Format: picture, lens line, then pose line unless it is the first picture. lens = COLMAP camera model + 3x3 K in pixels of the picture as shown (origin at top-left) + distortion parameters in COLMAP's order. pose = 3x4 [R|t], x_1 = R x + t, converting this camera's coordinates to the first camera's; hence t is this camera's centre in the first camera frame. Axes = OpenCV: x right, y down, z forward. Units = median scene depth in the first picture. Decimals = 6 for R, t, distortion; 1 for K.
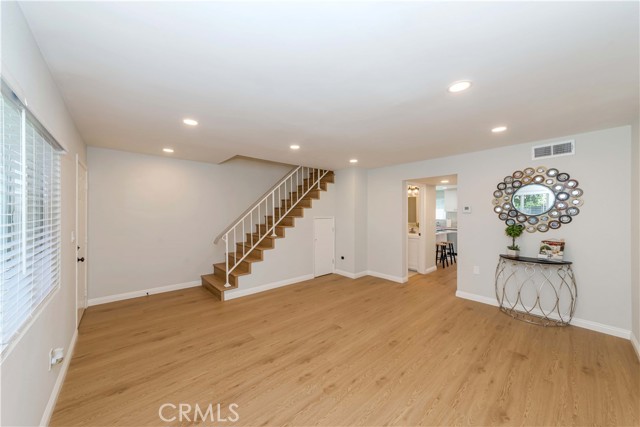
lens RADIAL K [[226.1, 0, 319.4], [0, 226.1, 212.0], [0, 0, 1]] dist [0.000788, 0.000066]
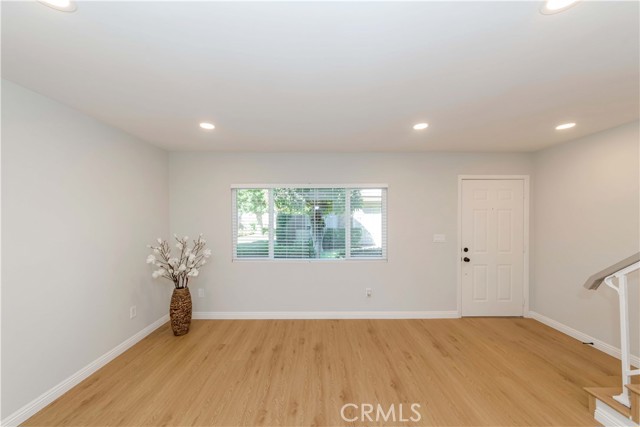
lens RADIAL K [[229.5, 0, 317.3], [0, 229.5, 219.4], [0, 0, 1]] dist [0.000757, 0.000232]
pose [[-0.668037, 0.006204, -0.744102, 0.351295], [0.003895, 0.999981, 0.004840, -0.013709], [0.744118, 0.000335, -0.668048, 1.074421]]
